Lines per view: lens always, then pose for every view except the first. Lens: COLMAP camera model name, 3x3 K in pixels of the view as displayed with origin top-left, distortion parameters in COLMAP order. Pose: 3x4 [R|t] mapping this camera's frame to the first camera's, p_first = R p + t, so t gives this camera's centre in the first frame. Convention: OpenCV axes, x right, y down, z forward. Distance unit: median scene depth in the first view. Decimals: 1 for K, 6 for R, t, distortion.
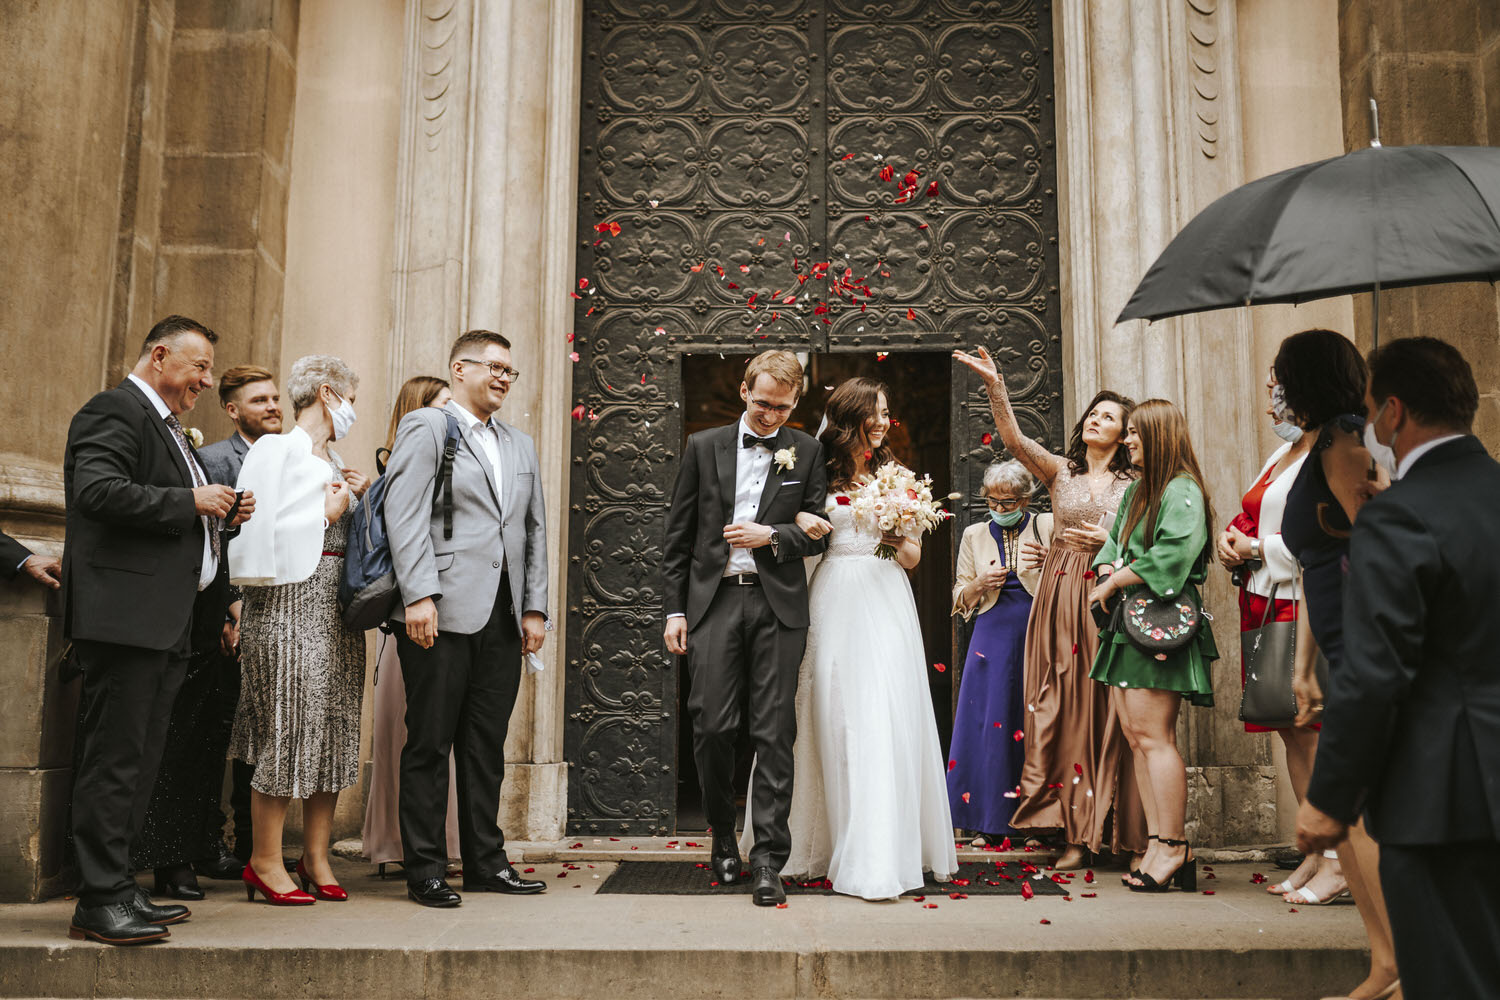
lens RADIAL K [[1499.7, 0, 787.2], [0, 1499.7, 498.4], [0, 0, 1]] dist [-0.019956, -0.003986]
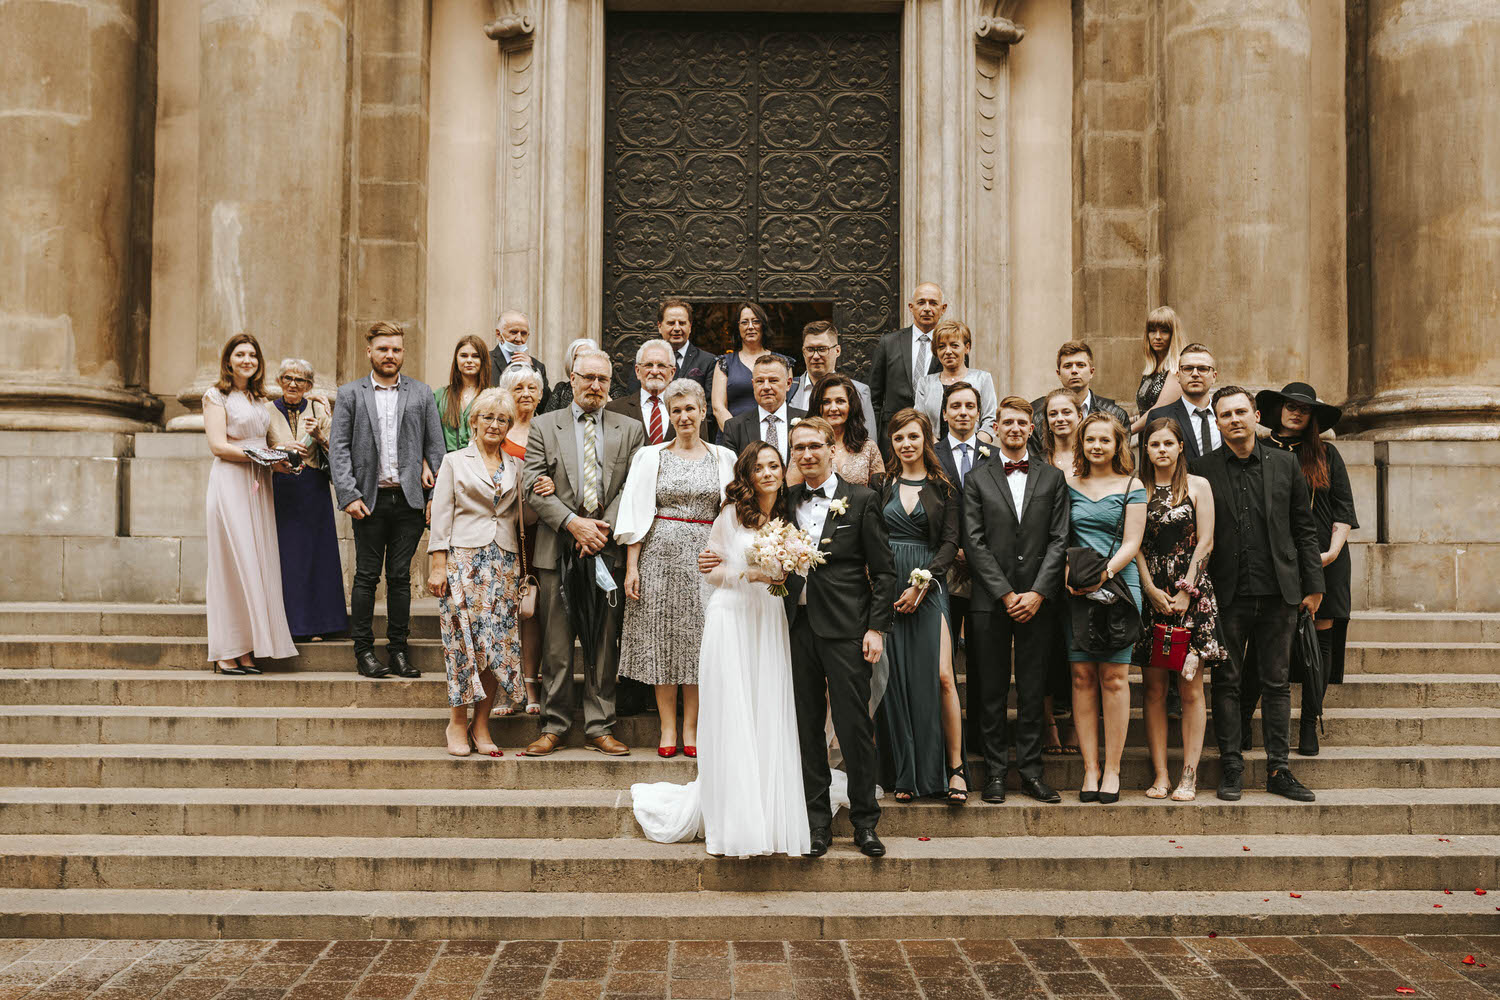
lens RADIAL K [[1499.7, 0, 787.2], [0, 1499.7, 498.4], [0, 0, 1]] dist [-0.019956, -0.003986]
pose [[0.999076, 0.006660, 0.042451, -0.008698], [-0.011034, 0.994551, 0.103668, -0.053600], [-0.041530, -0.104041, 0.993706, -0.648764]]
